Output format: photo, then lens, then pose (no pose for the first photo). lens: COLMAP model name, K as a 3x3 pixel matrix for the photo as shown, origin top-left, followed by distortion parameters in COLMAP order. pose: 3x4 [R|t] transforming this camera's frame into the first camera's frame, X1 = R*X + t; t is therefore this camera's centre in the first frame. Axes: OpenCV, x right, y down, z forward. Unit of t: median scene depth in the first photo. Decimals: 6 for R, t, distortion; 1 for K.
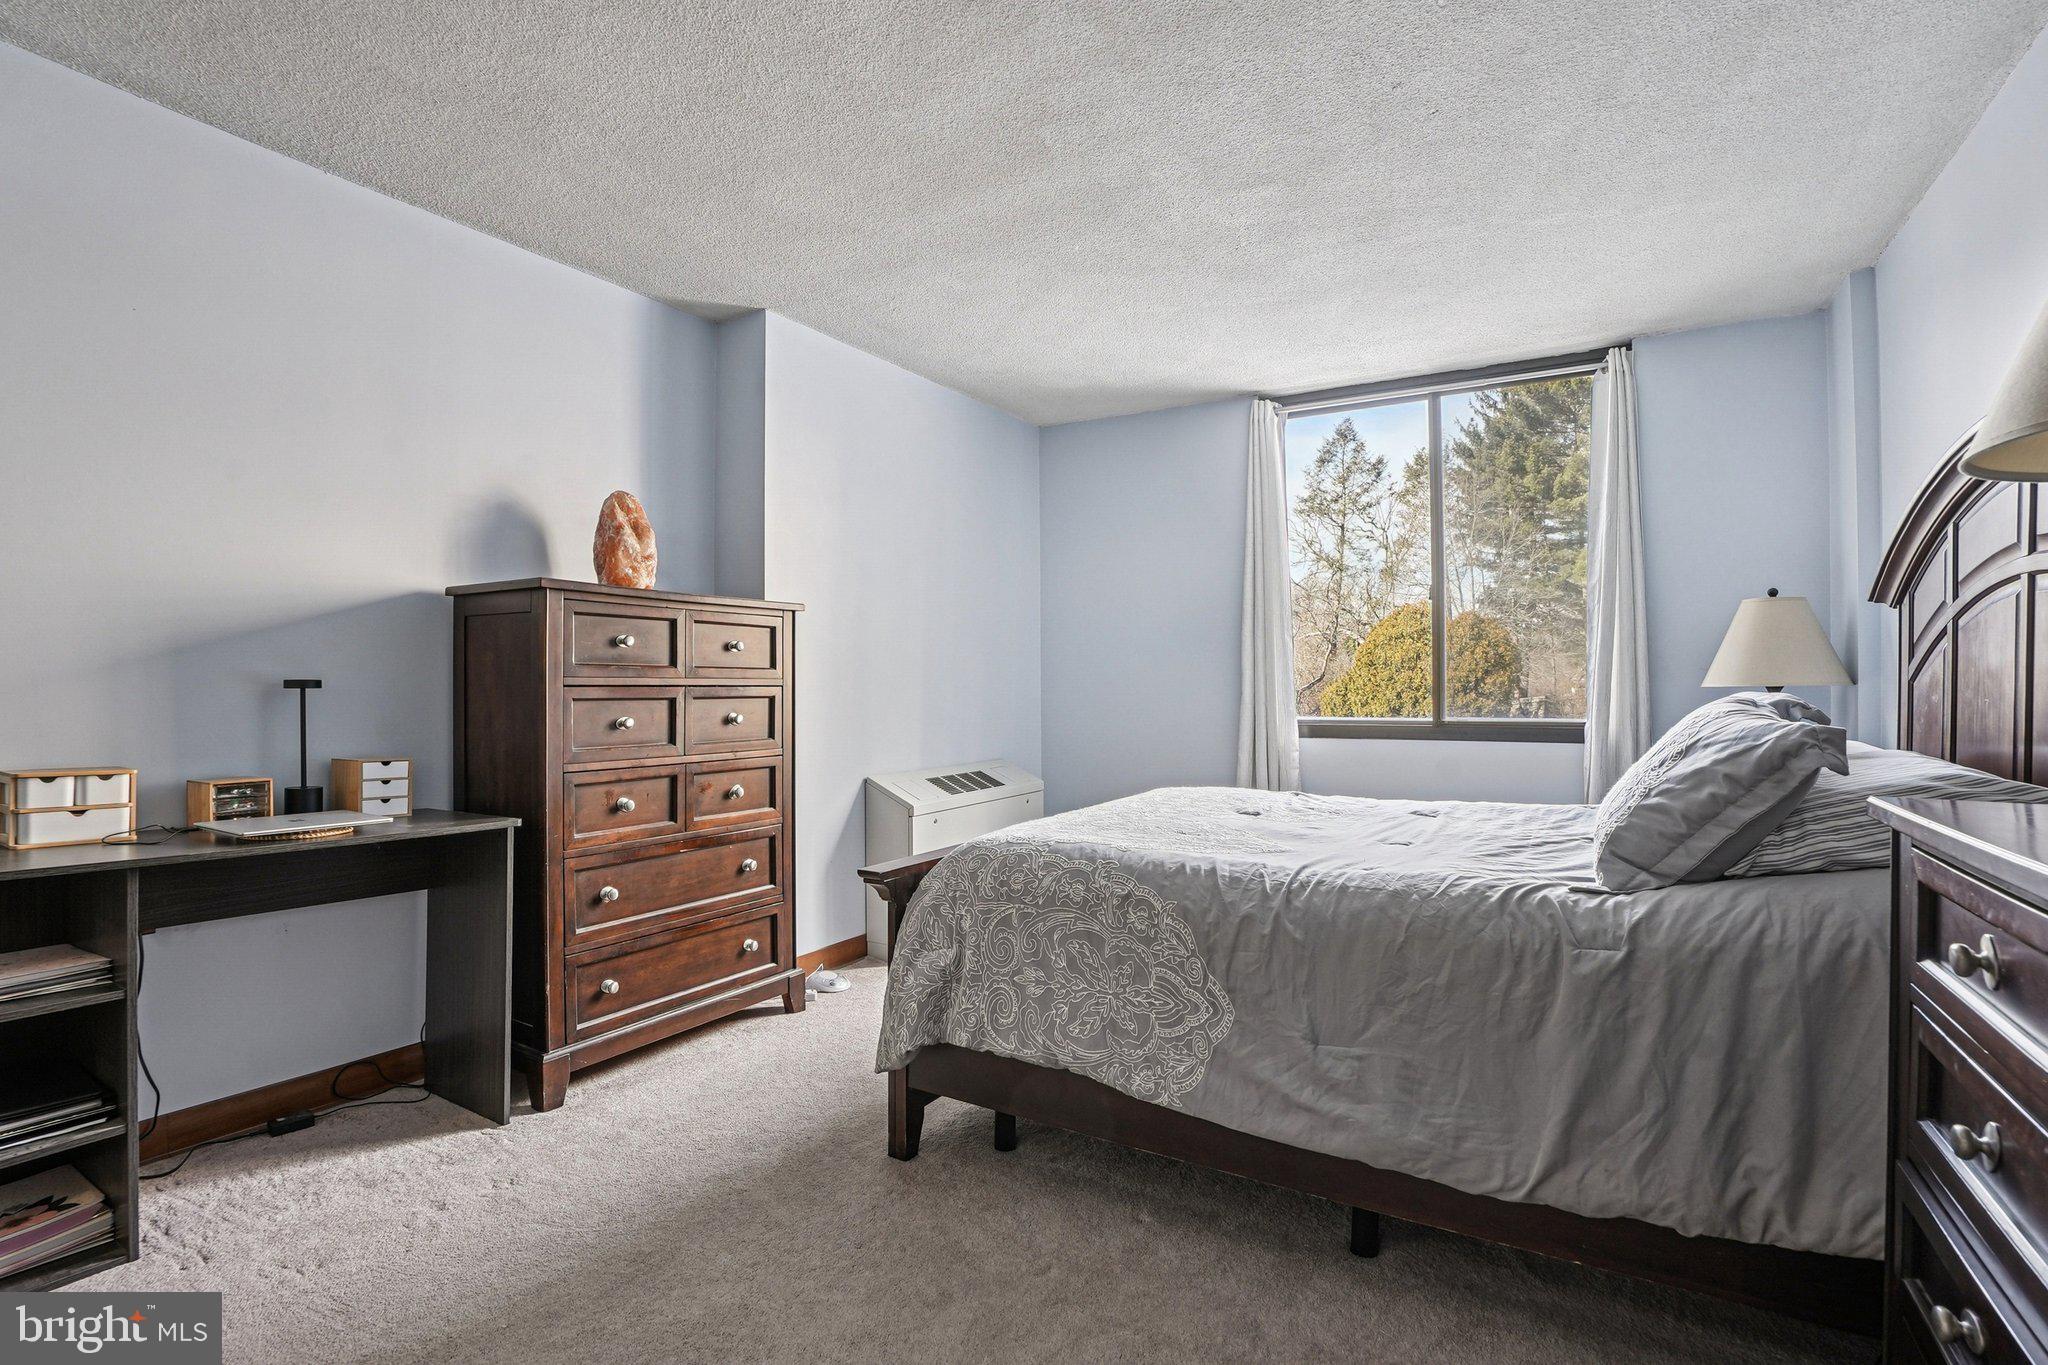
lens RADIAL K [[981.9, 0, 1024.5], [0, 981.9, 685.1], [0, 0, 1]] dist [-0.060454, 0.015585]
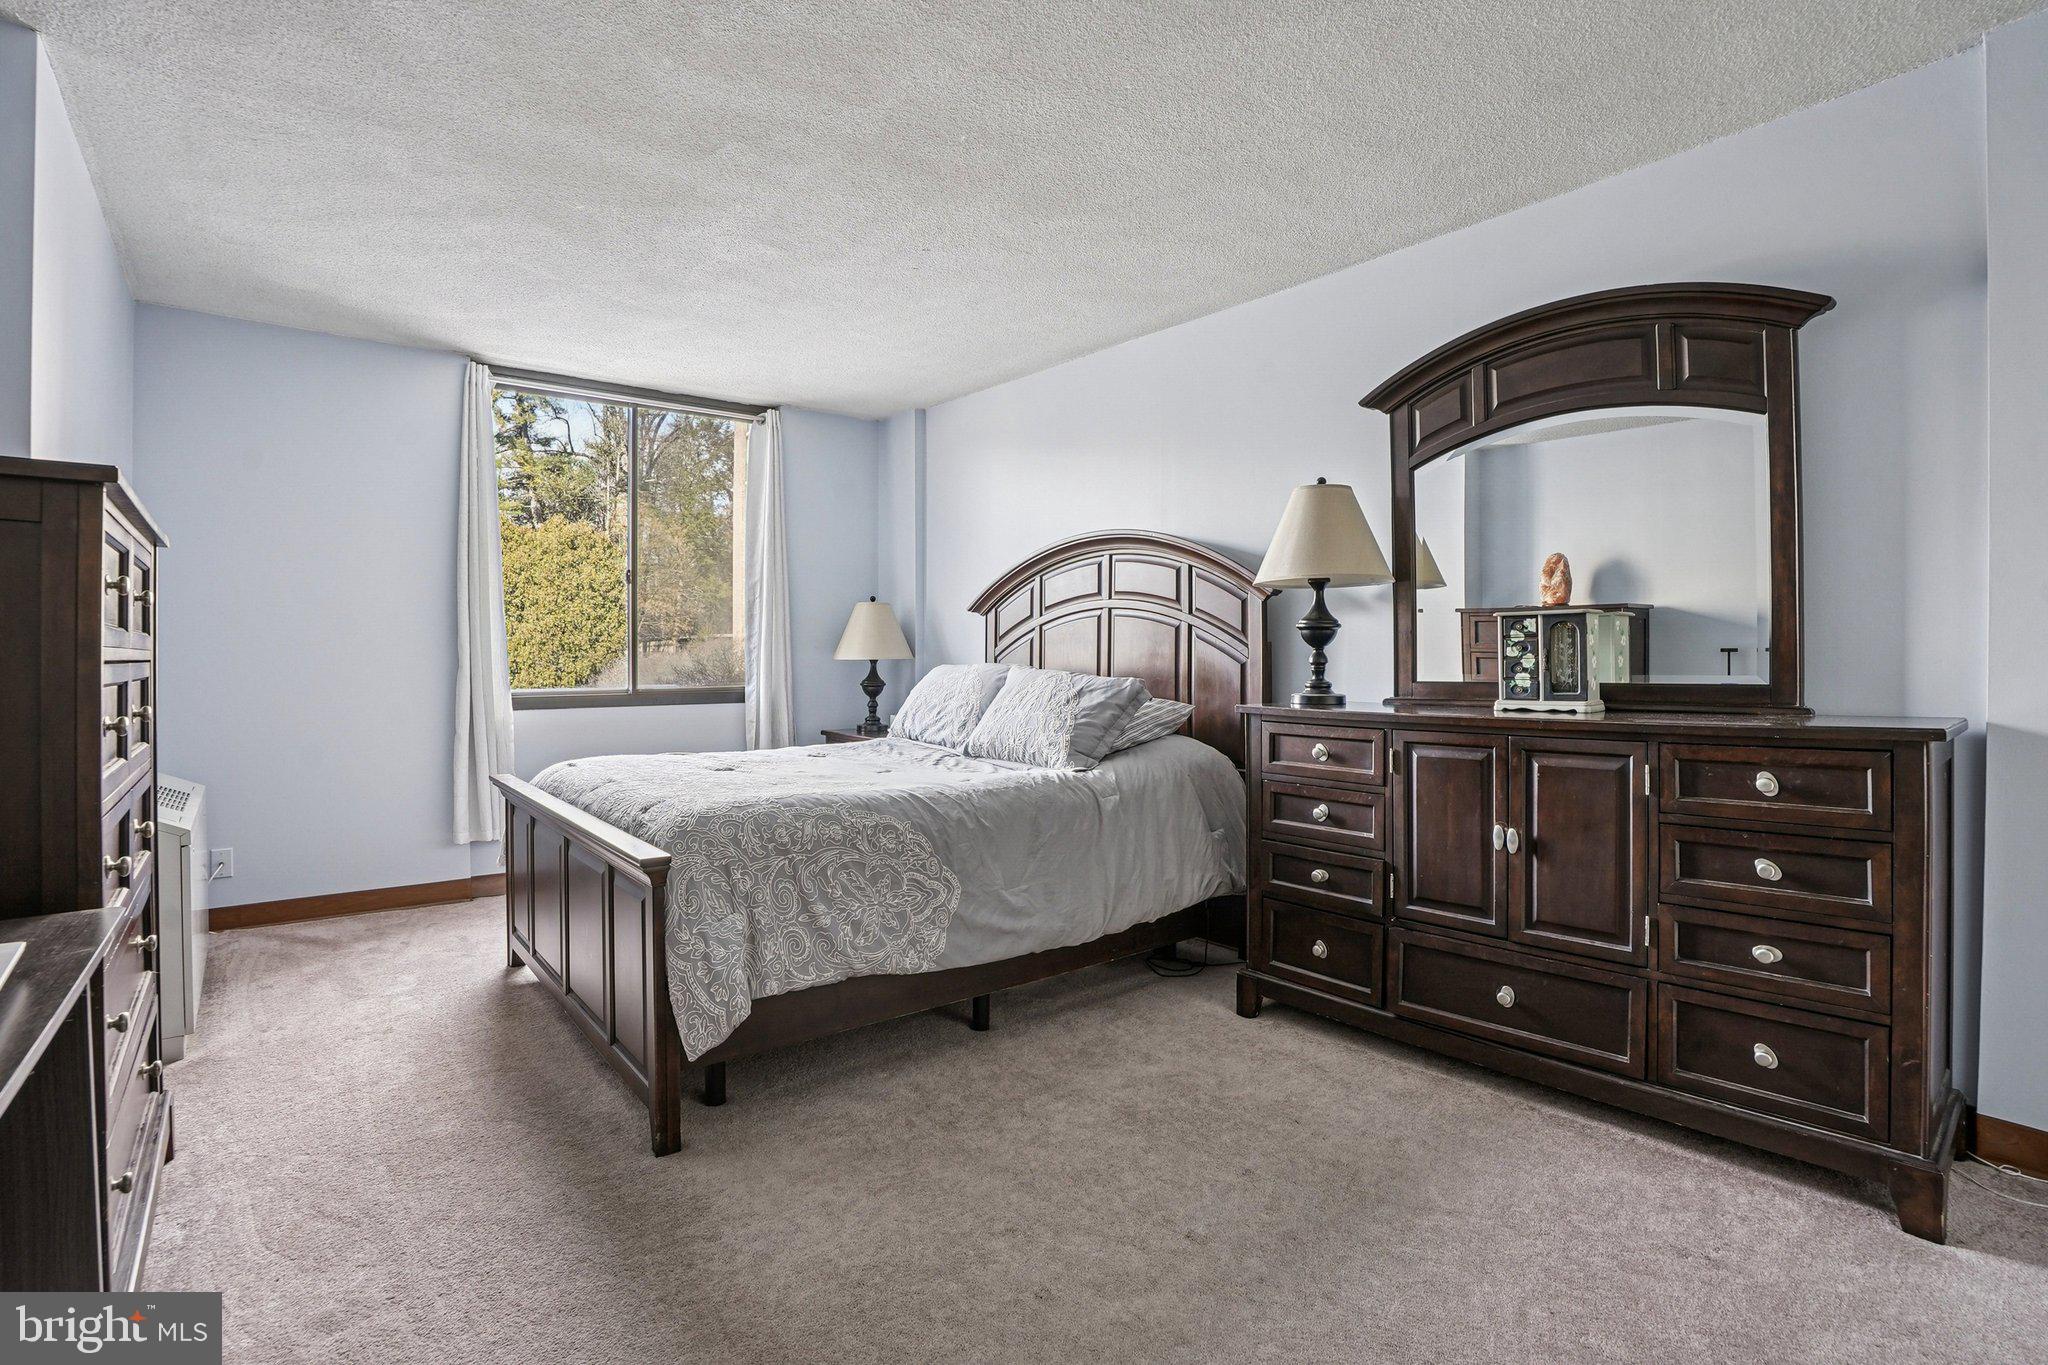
lens RADIAL K [[981.9, 0, 988.3], [0, 981.9, 658.7], [0, 0, 1]] dist [-0.060454, 0.015585]
pose [[0.345877, -0.001462, 0.938279, -1.044672], [-0.001777, 0.999996, 0.002214, -0.004936], [-0.938278, -0.002433, 0.345873, 0.424541]]
